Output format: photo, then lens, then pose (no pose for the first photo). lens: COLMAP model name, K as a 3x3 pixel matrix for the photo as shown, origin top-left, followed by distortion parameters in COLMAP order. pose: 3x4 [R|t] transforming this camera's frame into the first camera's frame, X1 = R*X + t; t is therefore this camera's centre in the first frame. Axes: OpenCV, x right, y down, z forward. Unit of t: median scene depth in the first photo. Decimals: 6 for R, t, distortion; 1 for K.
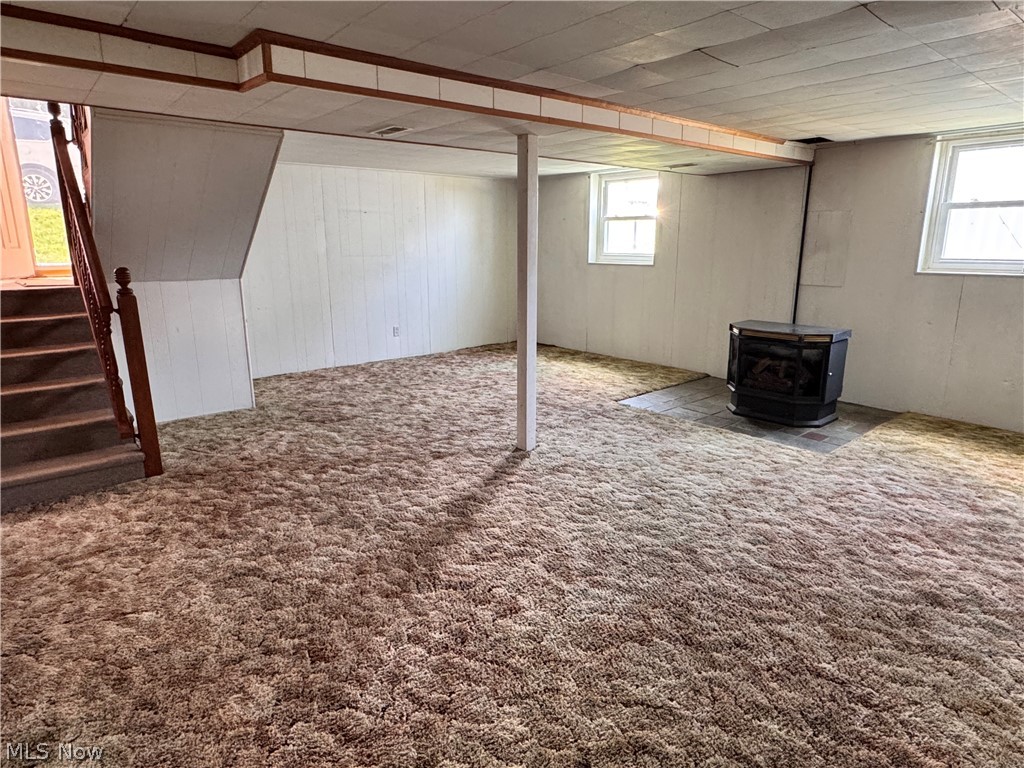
lens RADIAL K [[603.3, 0, 511.9], [0, 603.3, 383.4], [0, 0, 1]] dist [-0.000344, -0.000088]
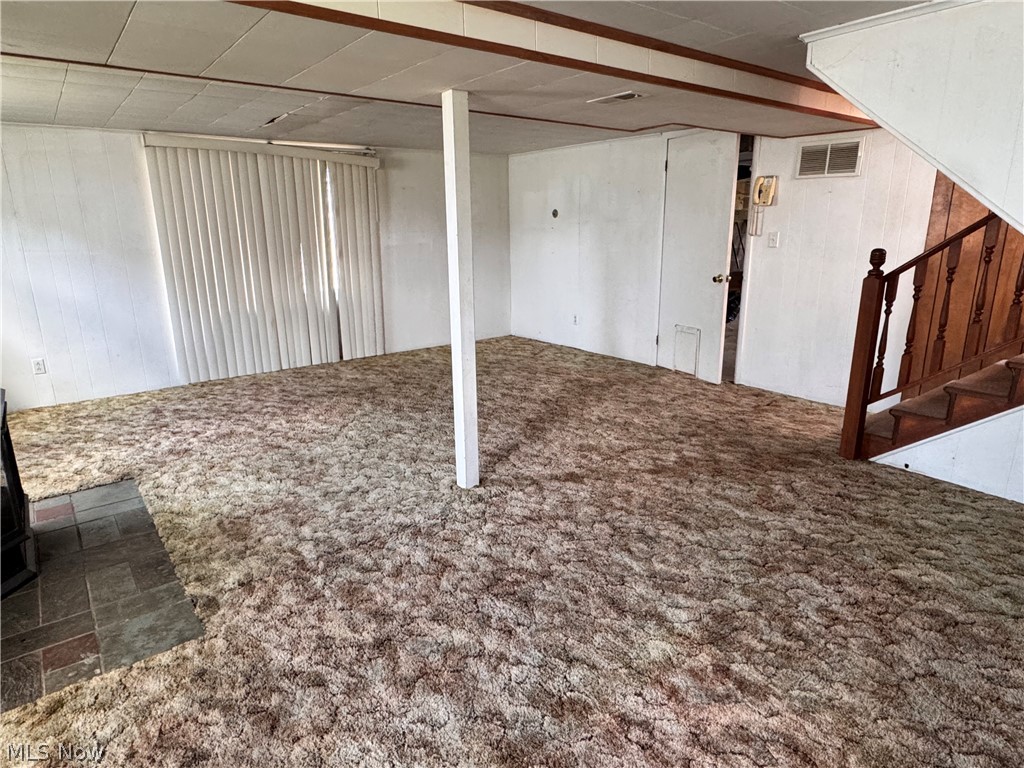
lens RADIAL K [[603.3, 0, 511.4], [0, 603.3, 381.8], [0, 0, 1]] dist [-0.000344, -0.000088]
pose [[-0.998877, 0.004803, 0.047128, -0.083643], [0.026665, 0.879280, 0.475559, -0.454289], [-0.039155, 0.476282, -0.878420, 1.868470]]
